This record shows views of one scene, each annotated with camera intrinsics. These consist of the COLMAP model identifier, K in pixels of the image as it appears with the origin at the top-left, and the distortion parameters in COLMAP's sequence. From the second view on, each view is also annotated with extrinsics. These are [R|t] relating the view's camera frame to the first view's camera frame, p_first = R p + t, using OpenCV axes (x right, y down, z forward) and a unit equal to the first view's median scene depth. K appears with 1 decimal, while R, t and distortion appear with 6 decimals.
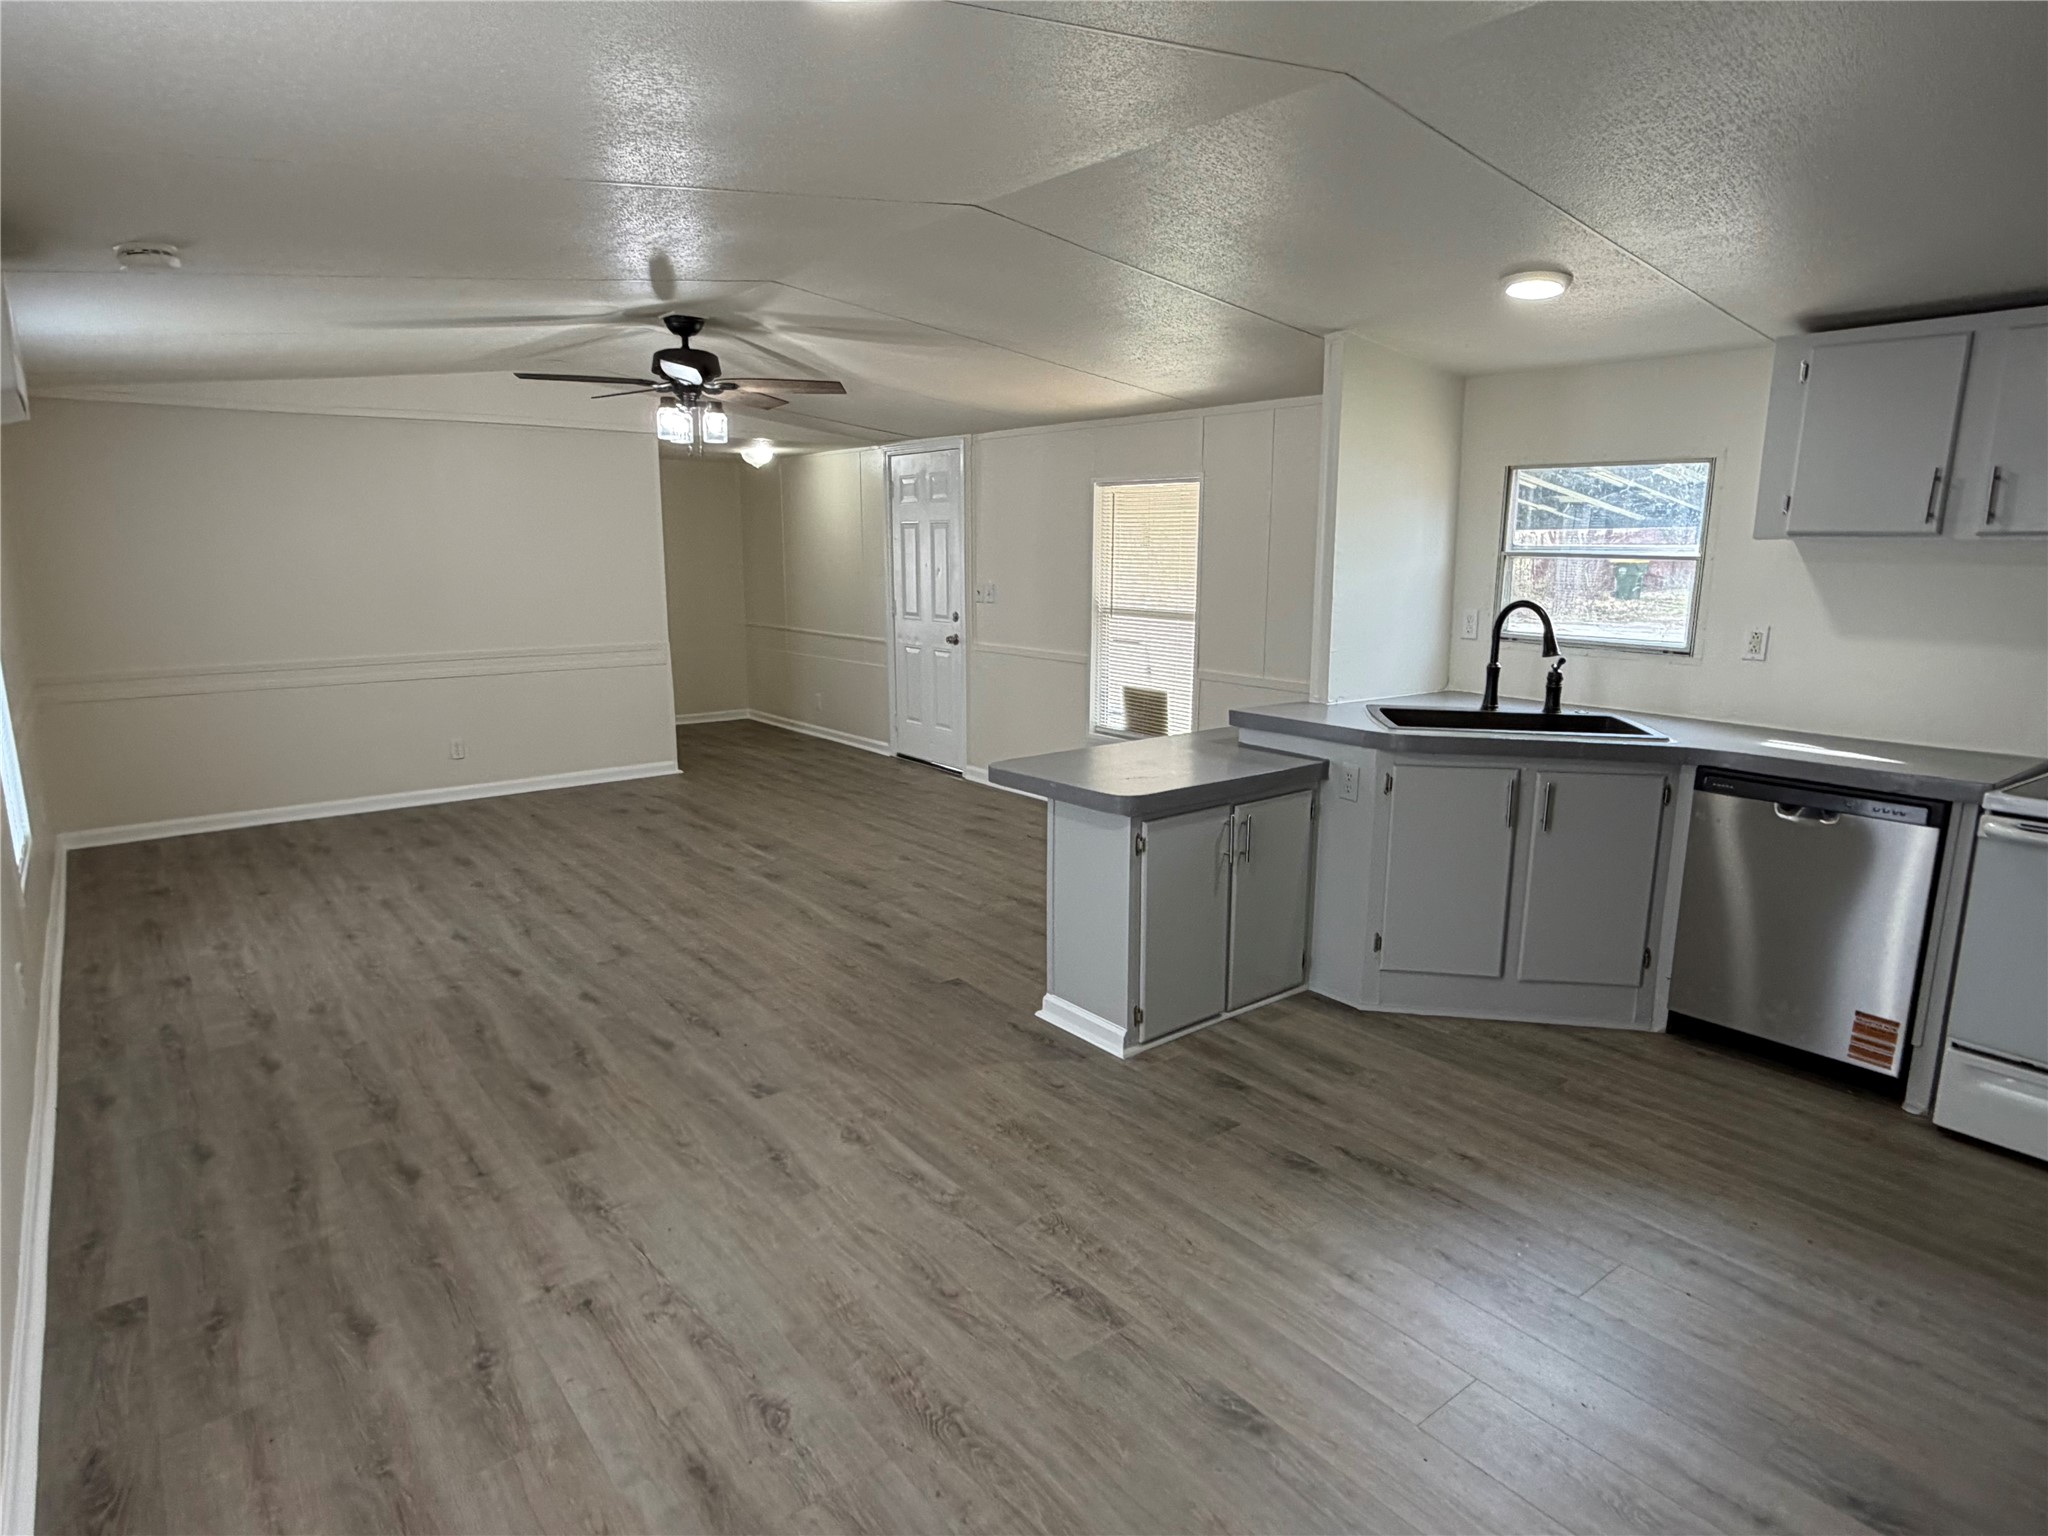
lens RADIAL K [[1157.4, 0, 1024.0], [0, 1157.4, 768.0], [0, 0, 1]] dist [0.002178, 0.001558]
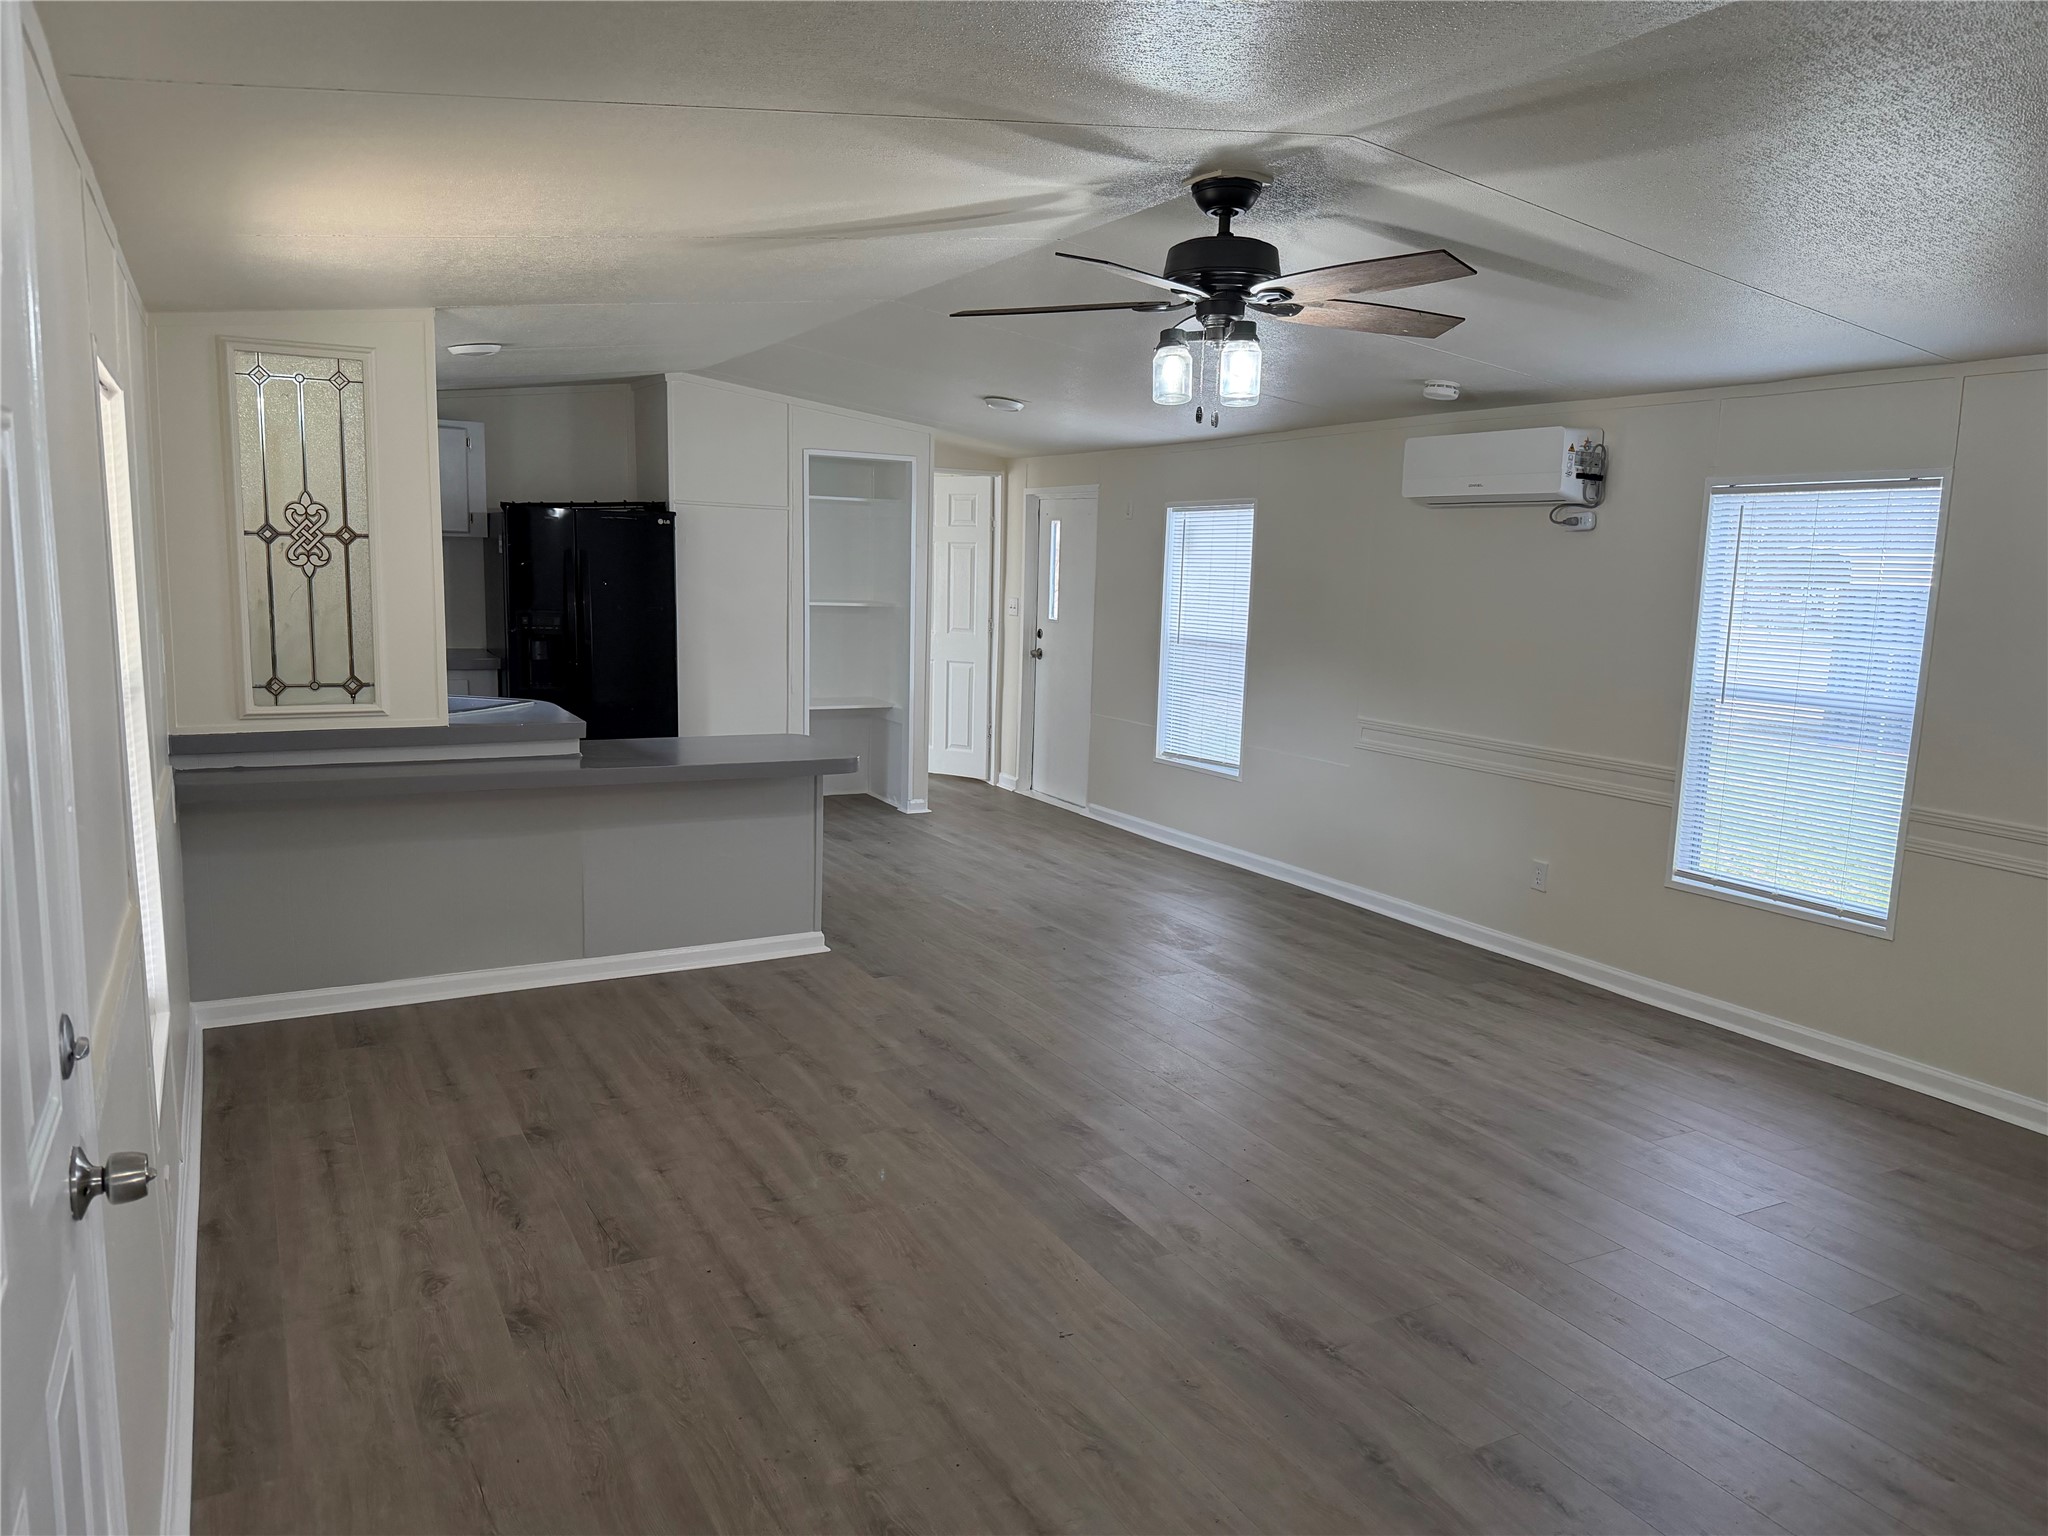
lens RADIAL K [[1450.4, 0, 1024.0], [0, 1450.4, 768.0], [0, 0, 1]] dist [0.105378, -0.000194]
pose [[-0.983642, -0.057286, 0.170780, -0.508251], [0.002432, 0.943773, 0.330586, -0.540707], [-0.180115, 0.325594, -0.928196, 2.700715]]
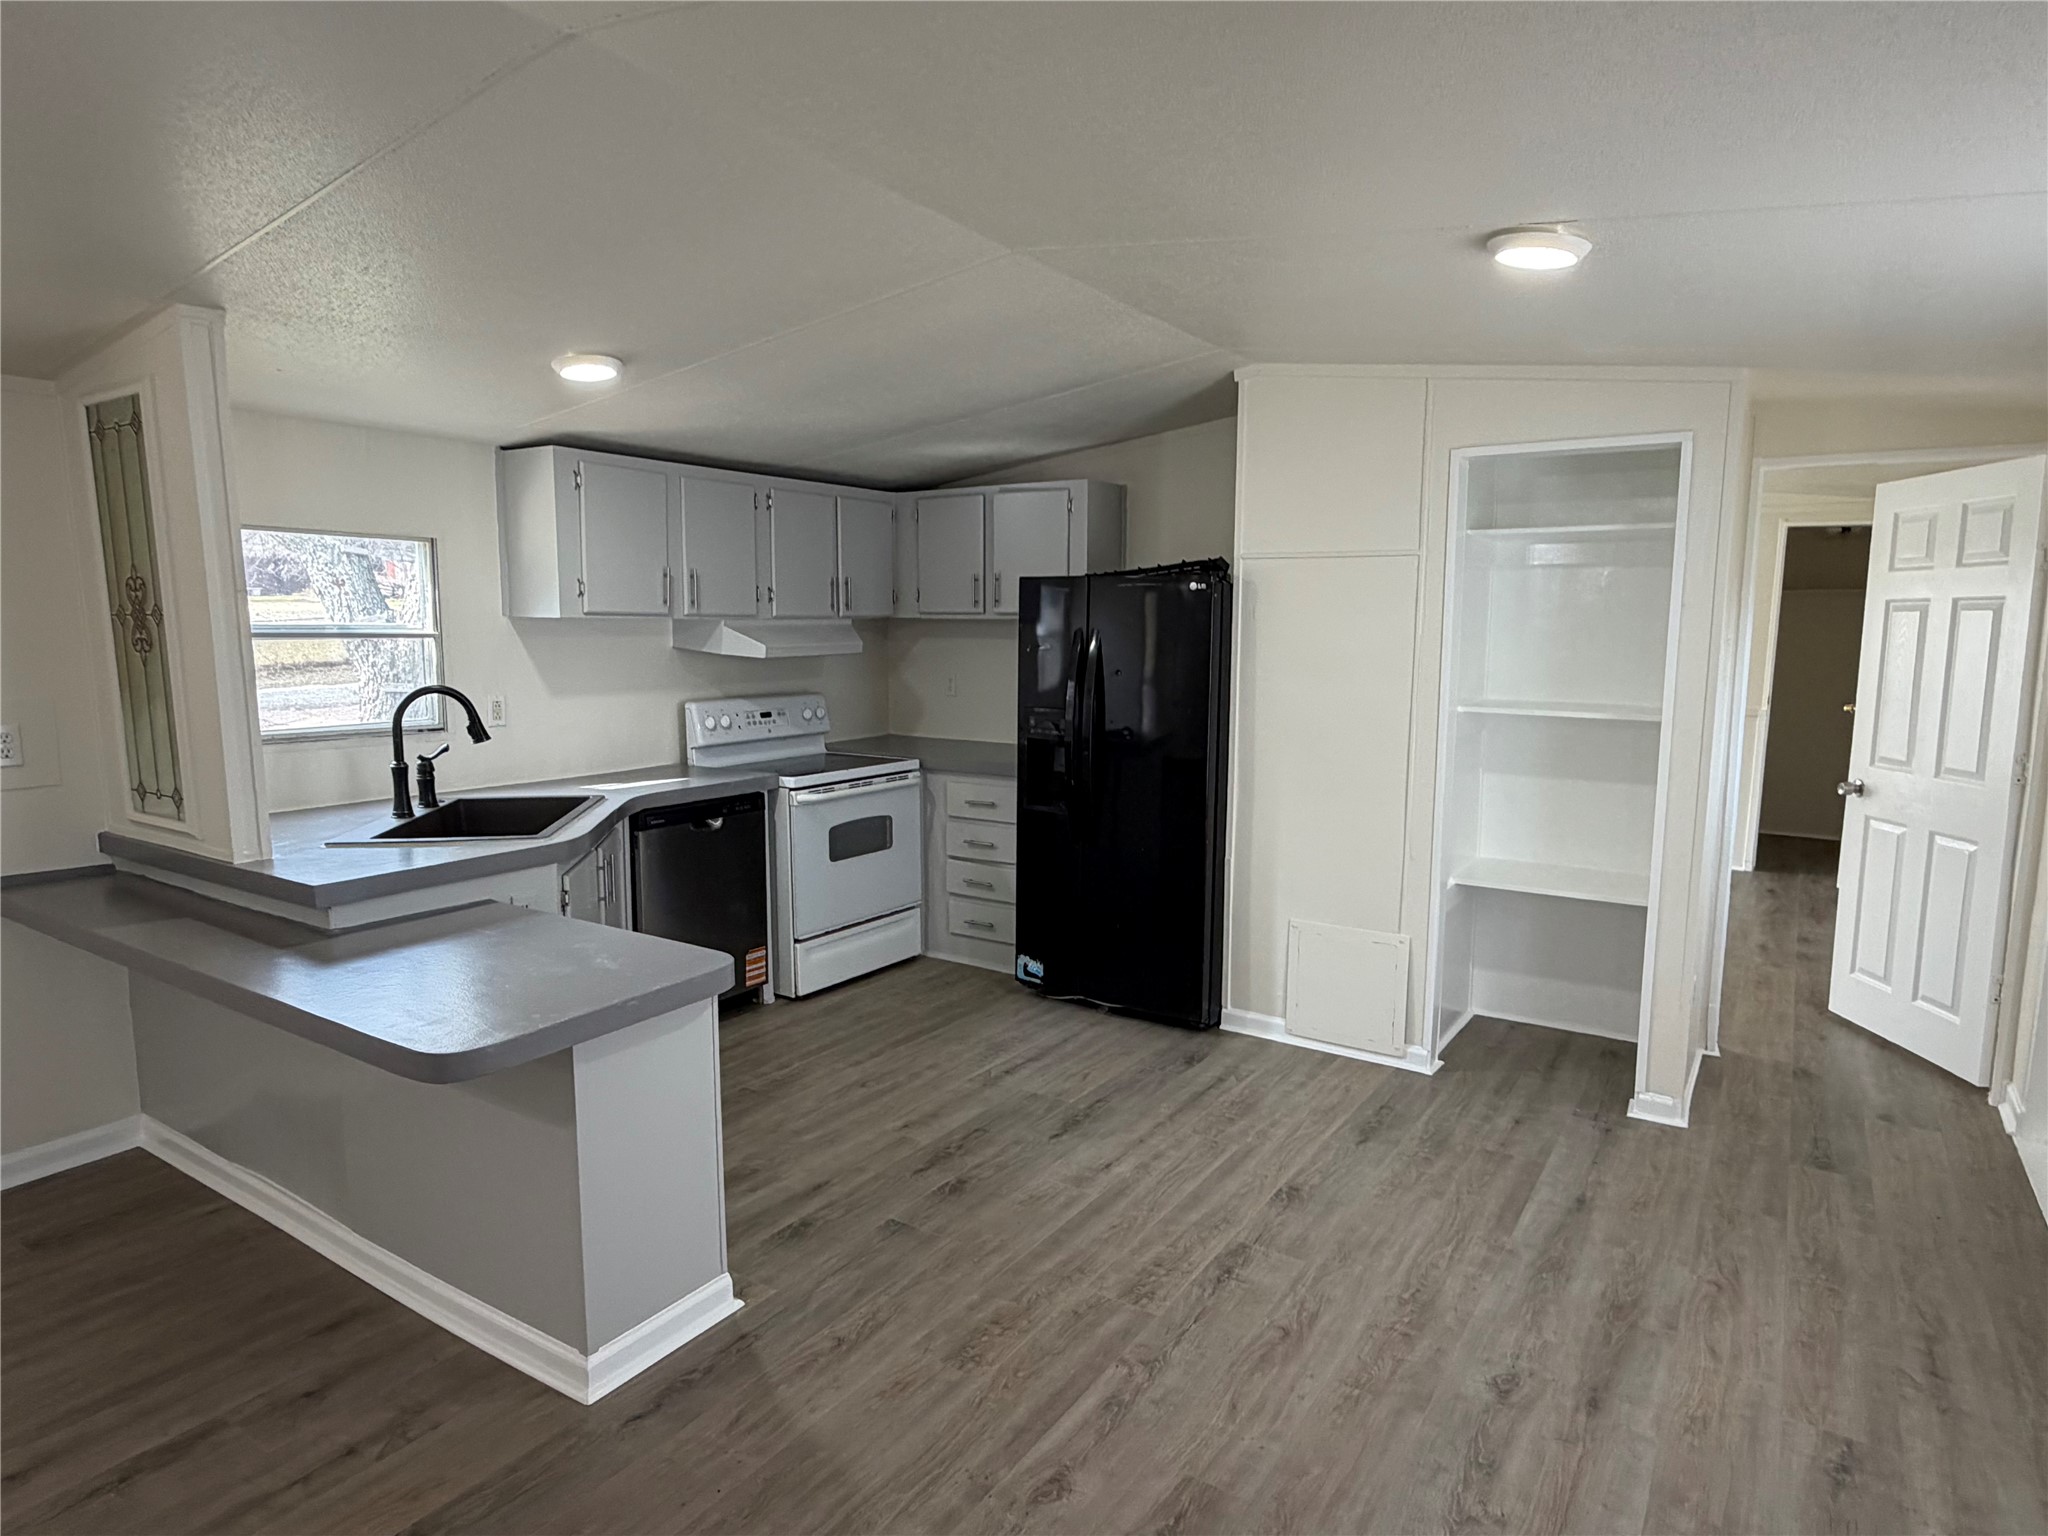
lens RADIAL K [[1157.4, 0, 1024.0], [0, 1157.4, 768.0], [0, 0, 1]] dist [0.002178, 0.001558]
pose [[-0.302017, -0.125832, 0.944961, -0.688902], [0.177461, 0.966503, 0.185418, -0.209056], [-0.936639, 0.223693, -0.269570, 1.033696]]
